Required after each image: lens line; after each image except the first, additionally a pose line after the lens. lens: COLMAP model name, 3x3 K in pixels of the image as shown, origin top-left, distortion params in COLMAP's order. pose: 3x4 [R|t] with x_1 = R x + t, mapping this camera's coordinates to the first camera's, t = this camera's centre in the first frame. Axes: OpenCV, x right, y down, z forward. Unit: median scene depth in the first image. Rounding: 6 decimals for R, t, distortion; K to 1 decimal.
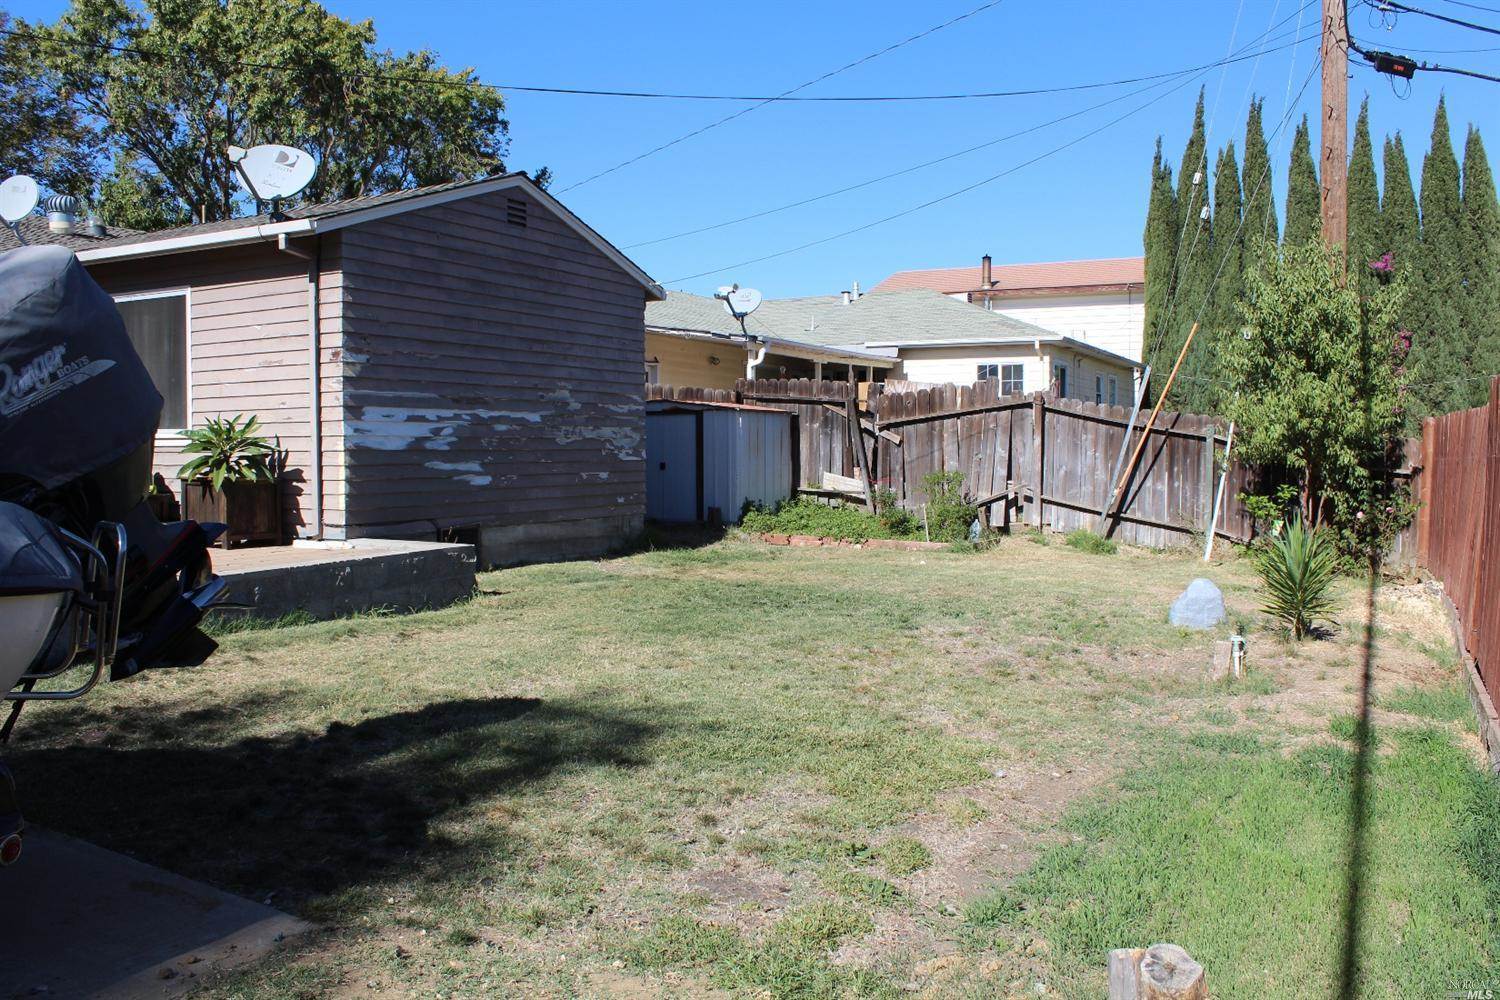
lens RADIAL K [[1256.6, 0, 750.0], [0, 1256.6, 500.0], [0, 0, 1]] dist [-0.176506, 0.169571]
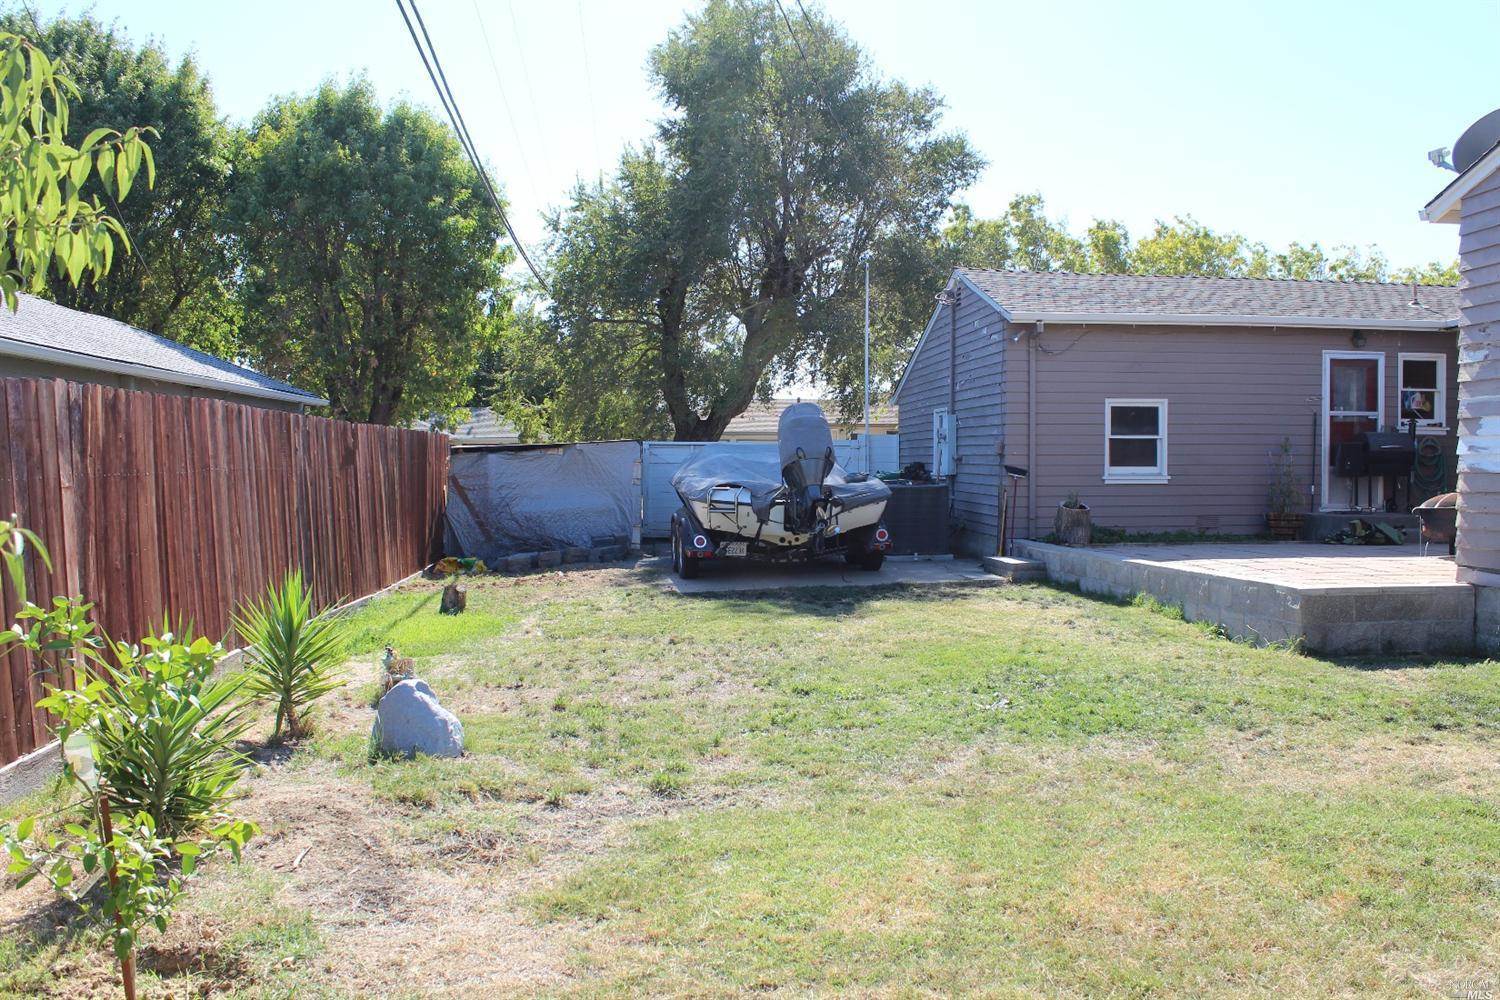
lens RADIAL K [[1256.6, 0, 750.0], [0, 1256.6, 500.0], [0, 0, 1]] dist [-0.176506, 0.169571]
pose [[-0.840120, 0.009734, -0.542314, 0.474317], [-0.027126, 0.997834, 0.059931, -0.054571], [0.541722, 0.065060, -0.838036, 1.347303]]
